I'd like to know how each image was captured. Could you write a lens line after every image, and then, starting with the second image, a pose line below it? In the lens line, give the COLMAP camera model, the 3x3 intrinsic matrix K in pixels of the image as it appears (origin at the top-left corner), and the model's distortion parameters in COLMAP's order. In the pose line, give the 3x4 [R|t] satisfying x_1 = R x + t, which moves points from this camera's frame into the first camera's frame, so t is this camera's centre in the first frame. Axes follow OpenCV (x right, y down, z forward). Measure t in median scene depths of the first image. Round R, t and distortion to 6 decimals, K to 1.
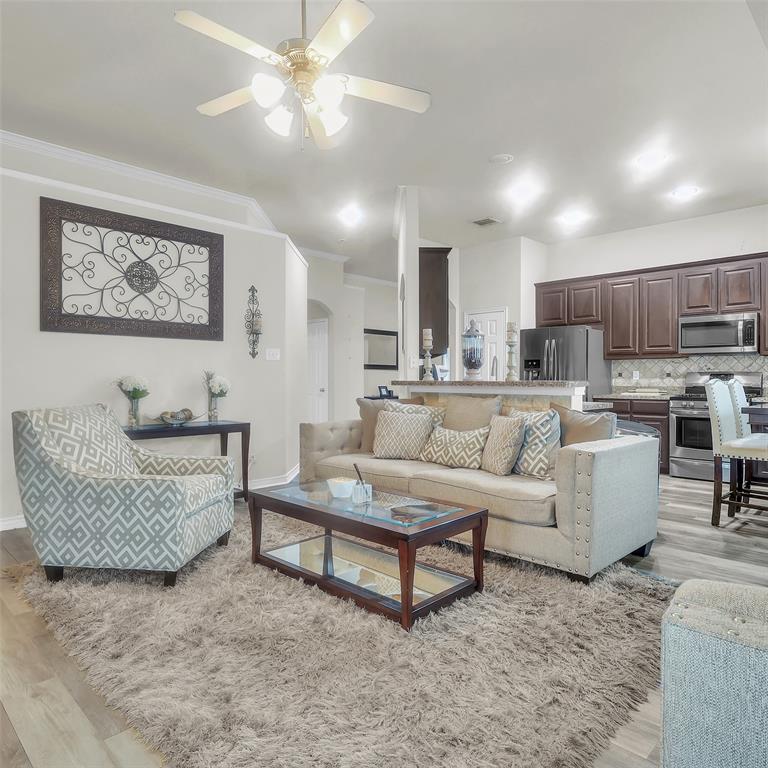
lens RADIAL K [[543.4, 0, 379.4], [0, 543.4, 386.6], [0, 0, 1]] dist [-0.007385, 0.005022]
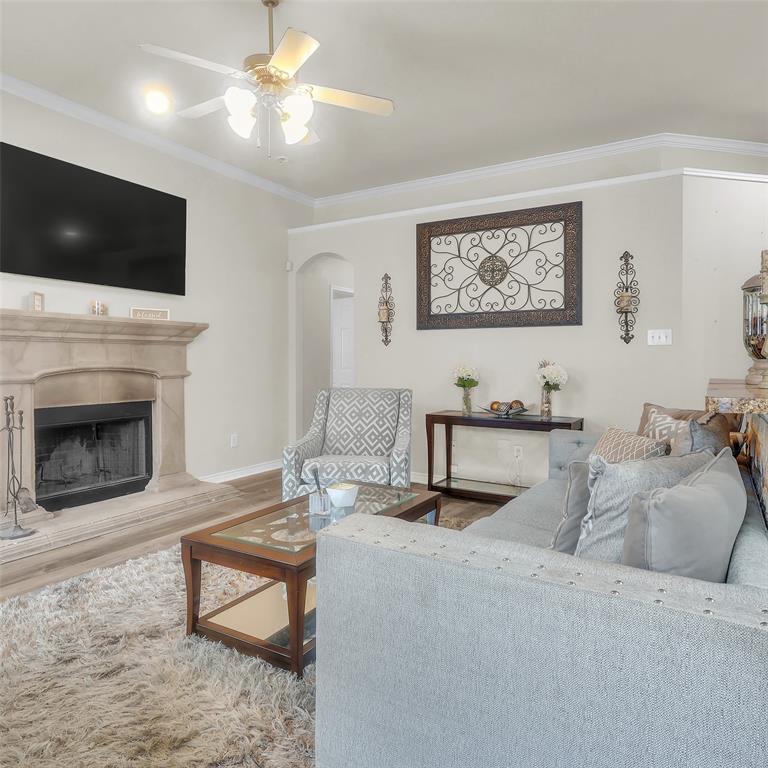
lens RADIAL K [[543.4, 0, 380.7], [0, 543.4, 379.2], [0, 0, 1]] dist [-0.007385, 0.005022]
pose [[0.253346, 0.020464, -0.967159, 0.516406], [-0.019910, 0.999675, 0.015937, -0.006688], [0.967171, 0.015219, 0.253671, 0.533307]]
